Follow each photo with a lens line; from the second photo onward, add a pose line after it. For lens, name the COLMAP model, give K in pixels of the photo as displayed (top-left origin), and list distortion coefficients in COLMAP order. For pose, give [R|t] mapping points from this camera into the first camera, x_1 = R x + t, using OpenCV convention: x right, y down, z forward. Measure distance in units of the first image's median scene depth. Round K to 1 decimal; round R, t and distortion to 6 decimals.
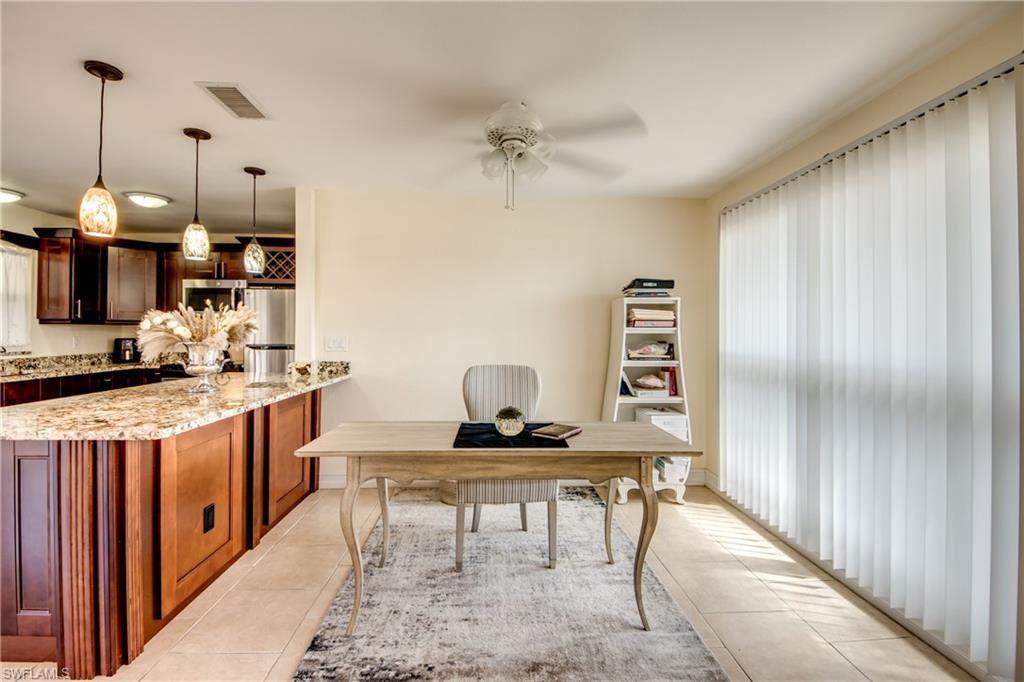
lens RADIAL K [[423.2, 0, 483.0], [0, 423.2, 324.3], [0, 0, 1]] dist [-0.017518, -0.002271]
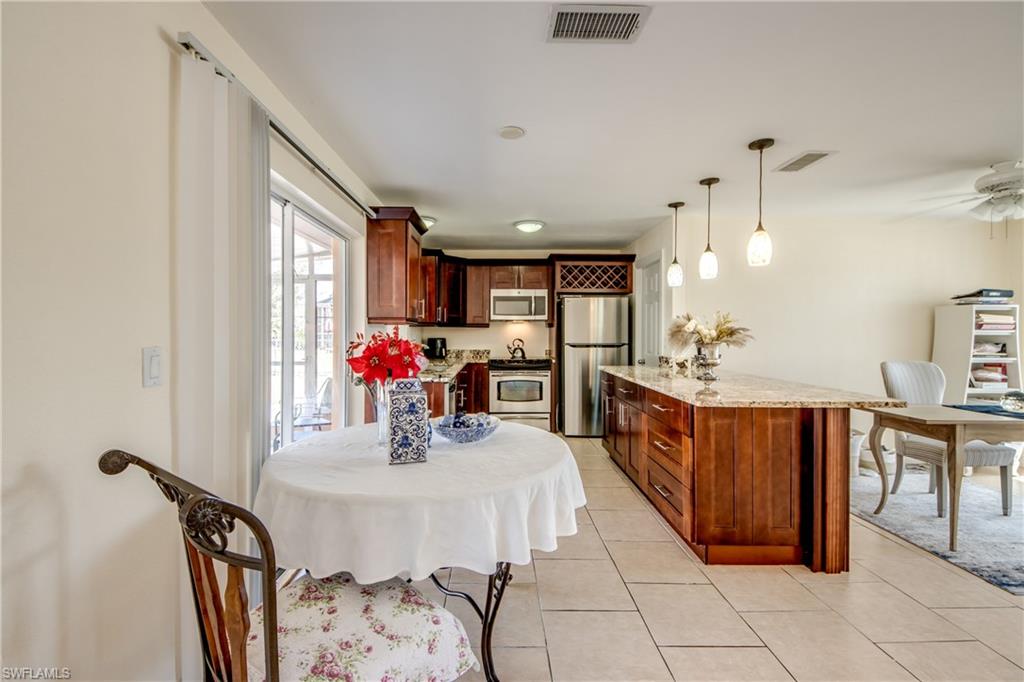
lens RADIAL K [[393.7, 0, 529.1], [0, 393.7, 328.1], [0, 0, 1]] dist [0.007116, -0.008912]
pose [[0.997917, 0.000142, -0.064513, -0.837548], [0.000521, 0.999947, 0.010266, -0.009676], [0.064511, -0.010278, 0.997864, -0.187182]]
